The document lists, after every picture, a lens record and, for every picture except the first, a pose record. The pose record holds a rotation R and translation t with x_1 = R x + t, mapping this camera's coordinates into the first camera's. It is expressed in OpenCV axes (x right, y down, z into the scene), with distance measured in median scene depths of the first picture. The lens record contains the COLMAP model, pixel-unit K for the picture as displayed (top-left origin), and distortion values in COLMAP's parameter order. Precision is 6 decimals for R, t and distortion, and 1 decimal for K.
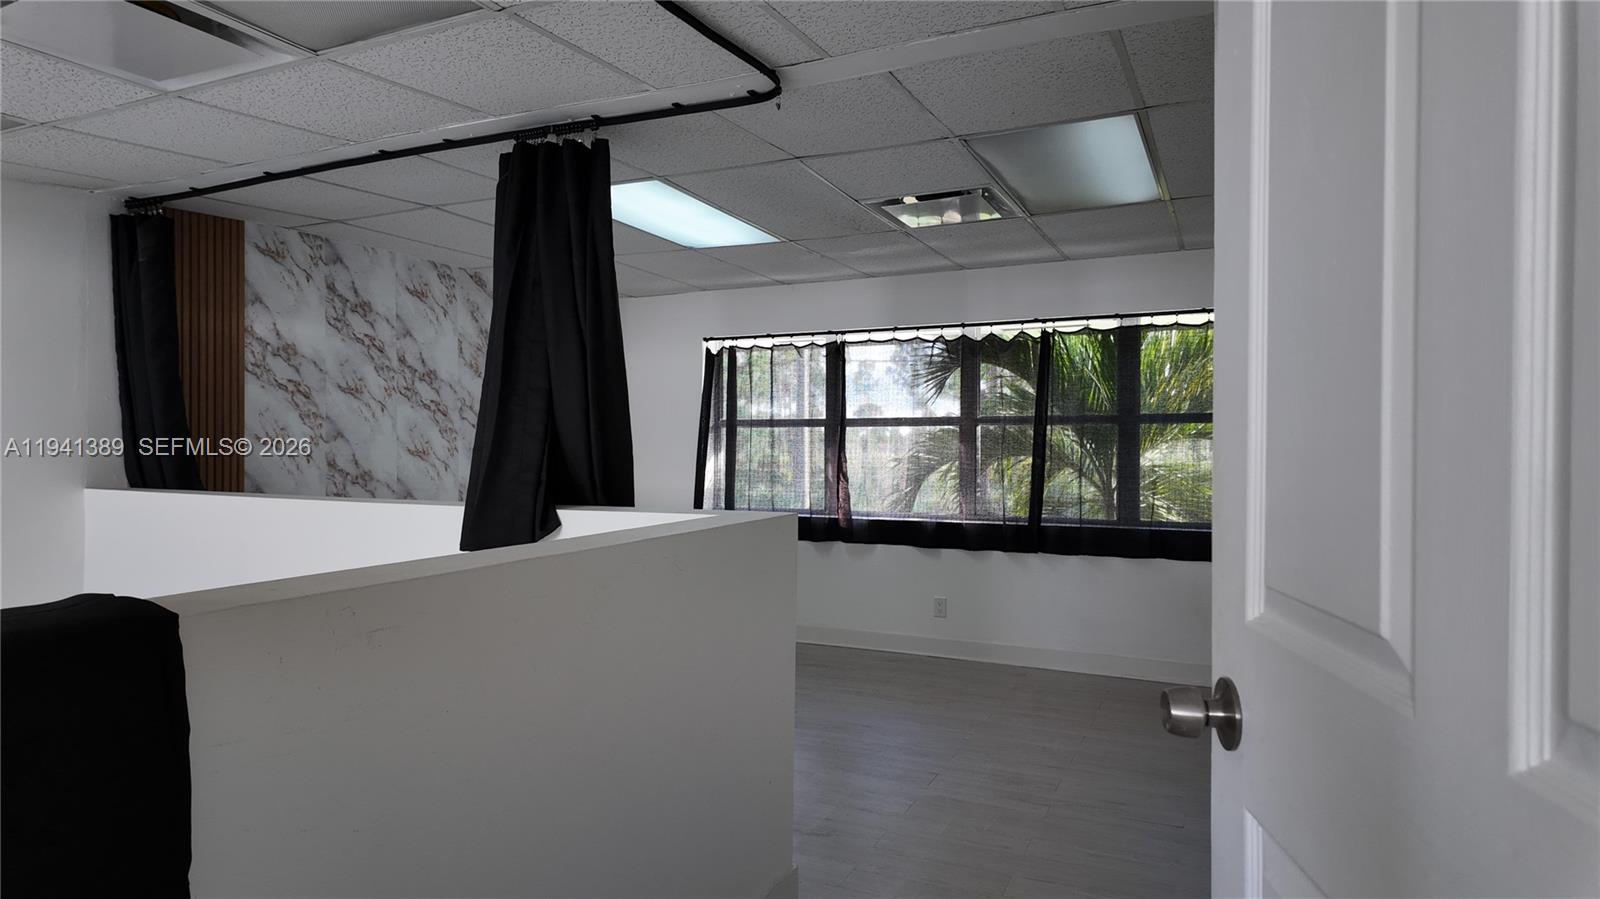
lens RADIAL K [[938.4, 0, 805.9], [0, 938.4, 453.2], [0, 0, 1]] dist [0.089742, -0.125603]
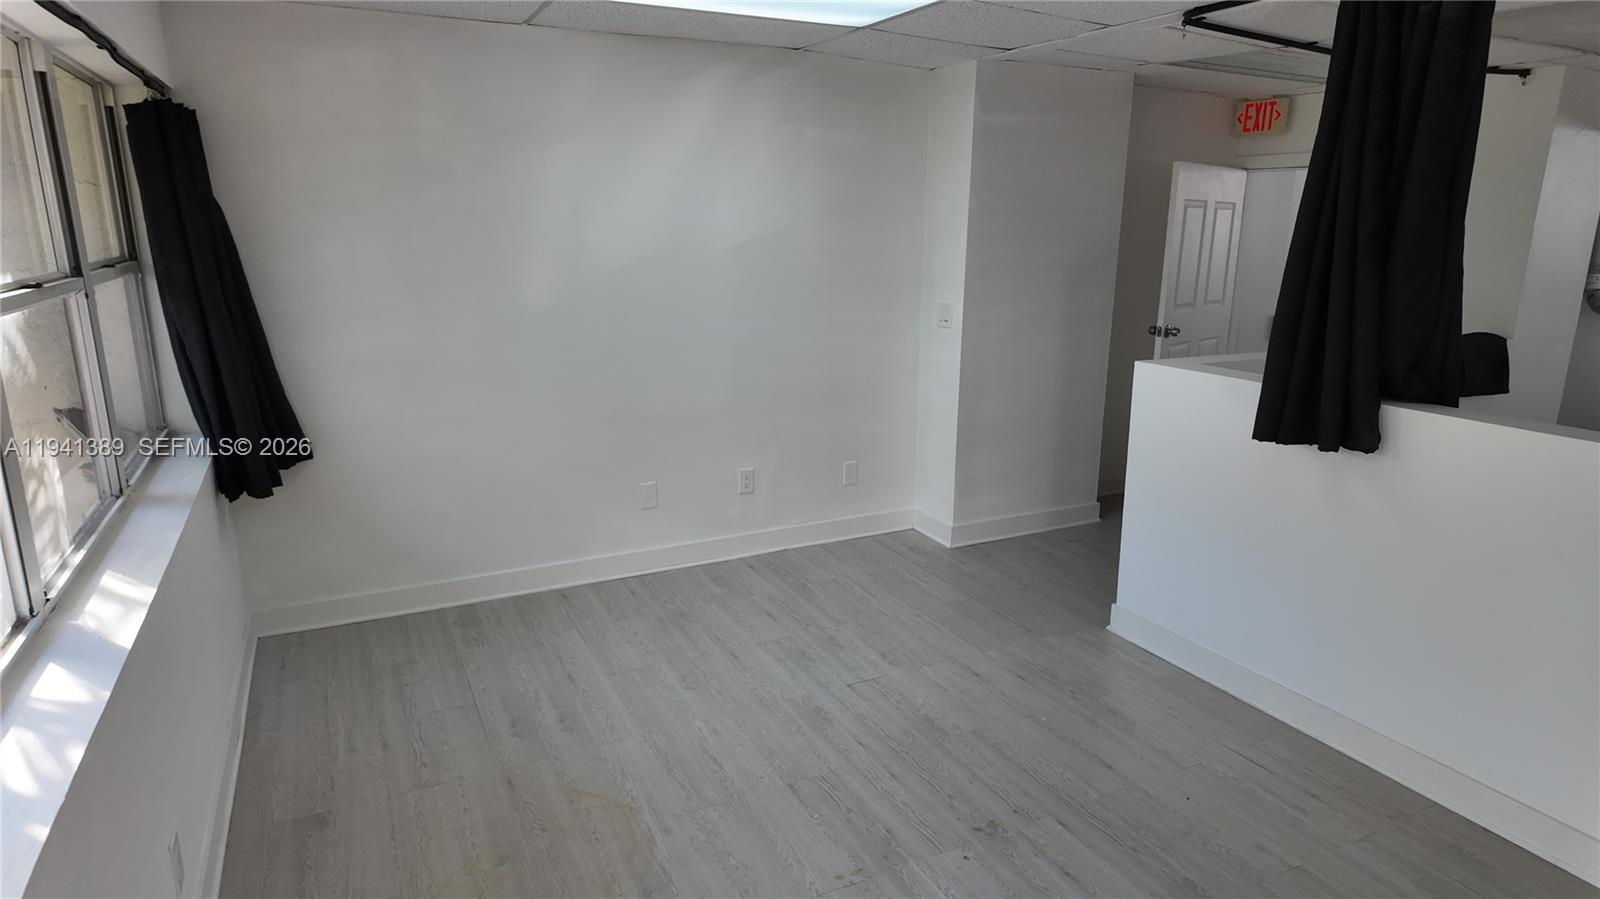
lens RADIAL K [[938.4, 0, 805.9], [0, 938.4, 453.2], [0, 0, 1]] dist [0.089742, -0.125603]
pose [[-0.778823, -0.161128, 0.606195, -0.249837], [-0.001027, 0.966769, 0.255650, -0.077868], [-0.627243, 0.198483, -0.753107, 1.224023]]
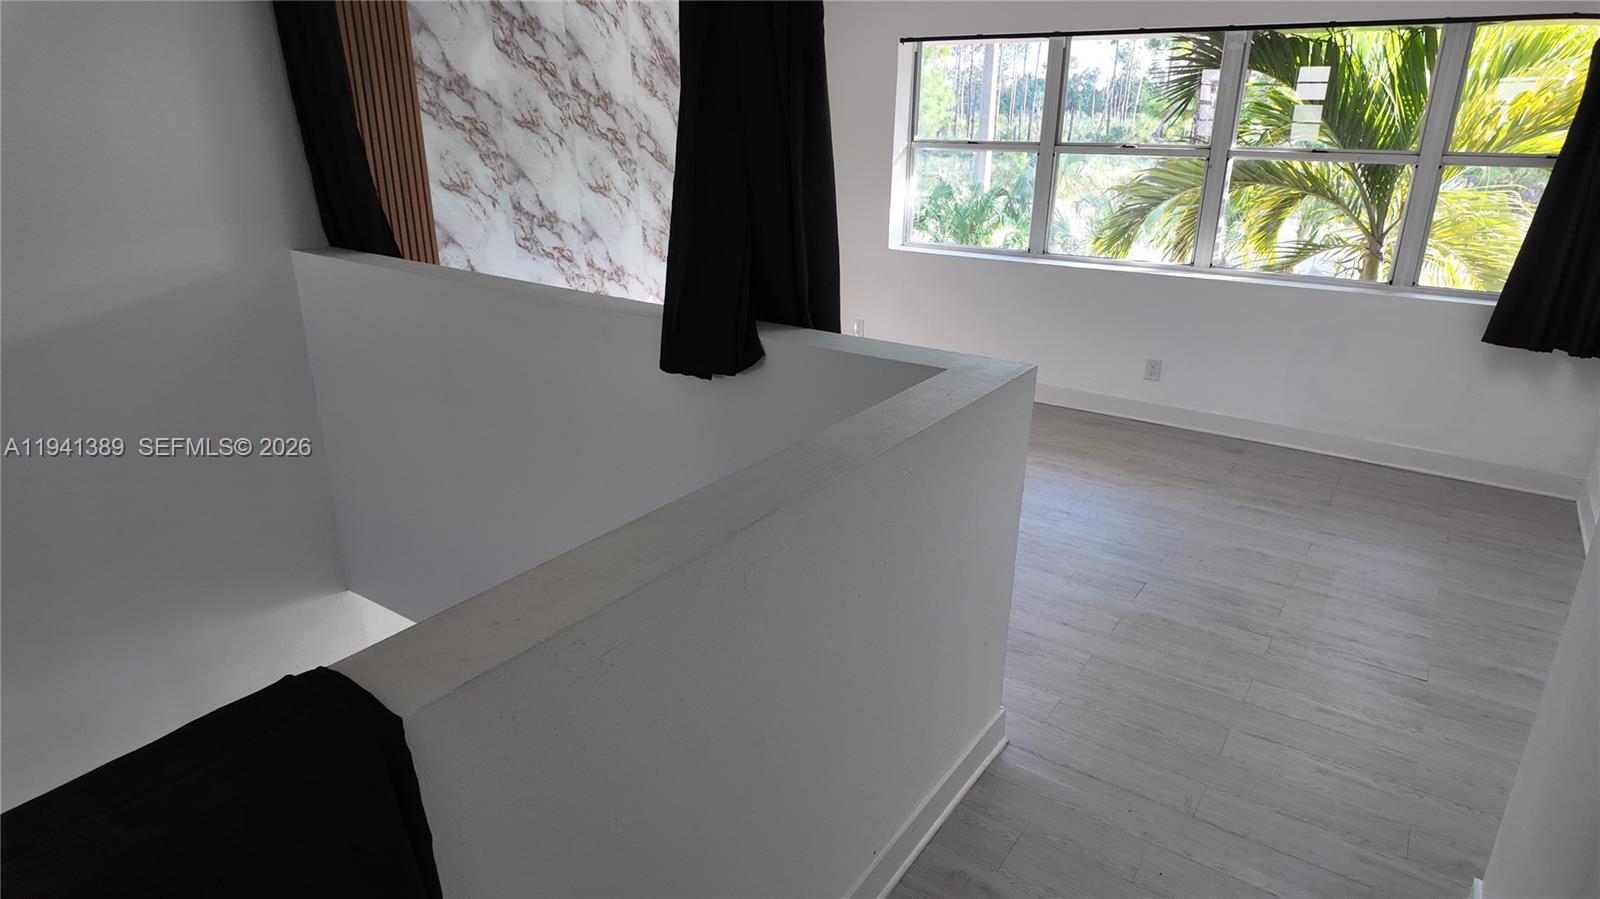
lens RADIAL K [[938.4, 0, 805.9], [0, 938.4, 453.2], [0, 0, 1]] dist [0.089742, -0.125603]
pose [[0.984857, 0.063371, -0.161370, -0.037997], [-0.004335, 0.939510, 0.342494, -0.080494], [0.173313, -0.336608, 0.925558, 0.075319]]
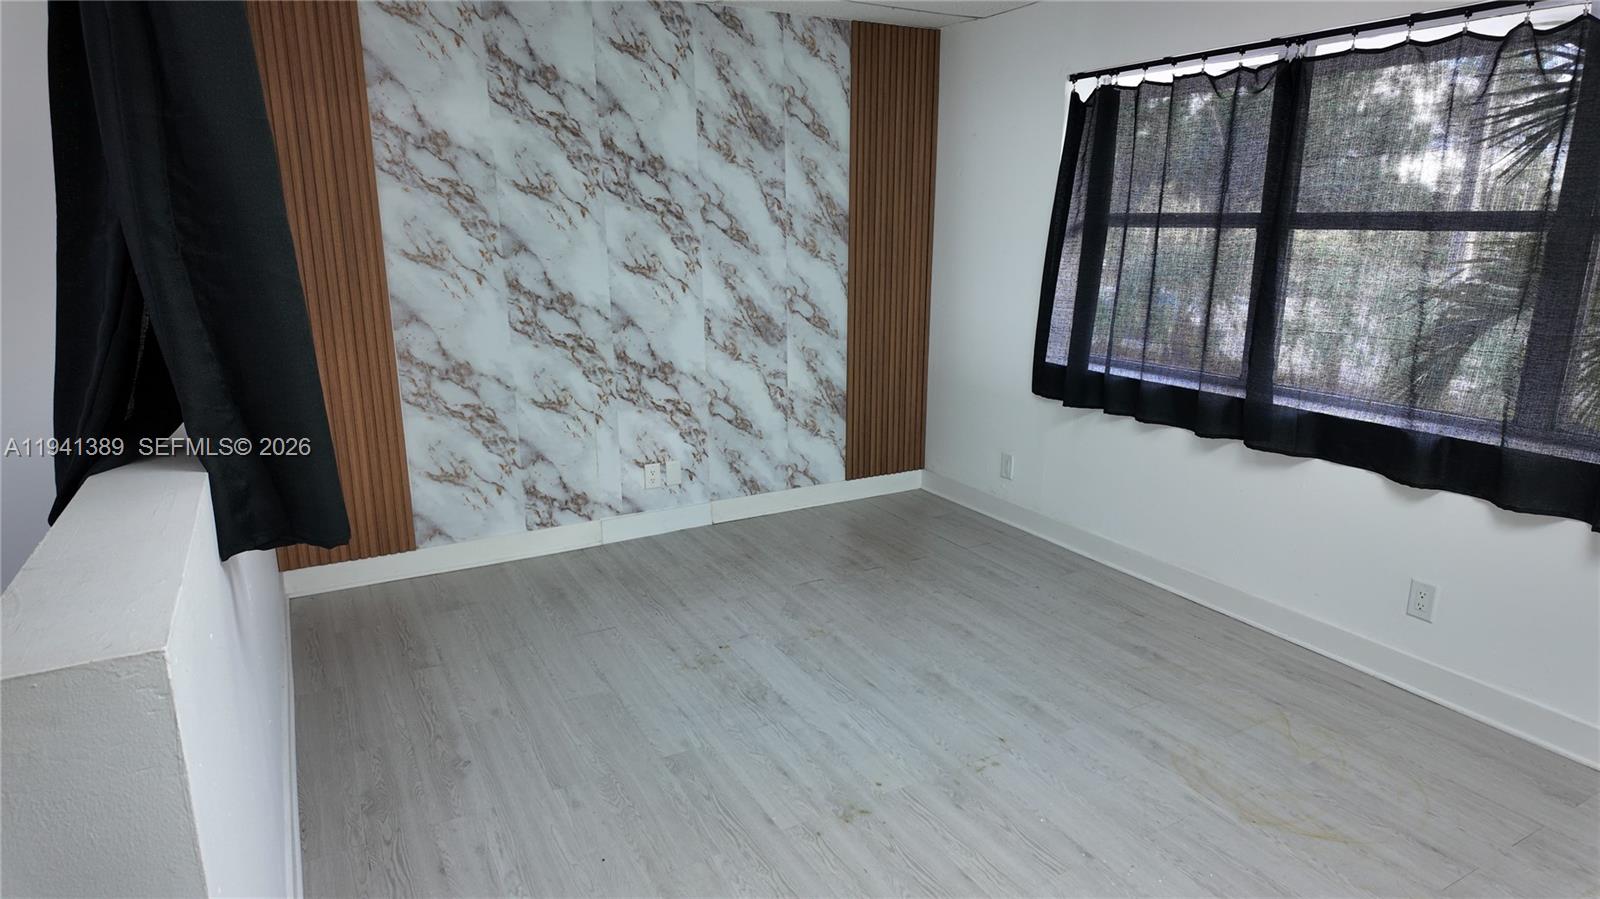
lens RADIAL K [[938.4, 0, 805.9], [0, 938.4, 453.2], [0, 0, 1]] dist [0.089742, -0.125603]
pose [[0.801975, 0.141613, -0.580329, 0.183029], [-0.000810, 0.971750, 0.236010, -0.038239], [0.597357, -0.188804, 0.779434, 0.466399]]
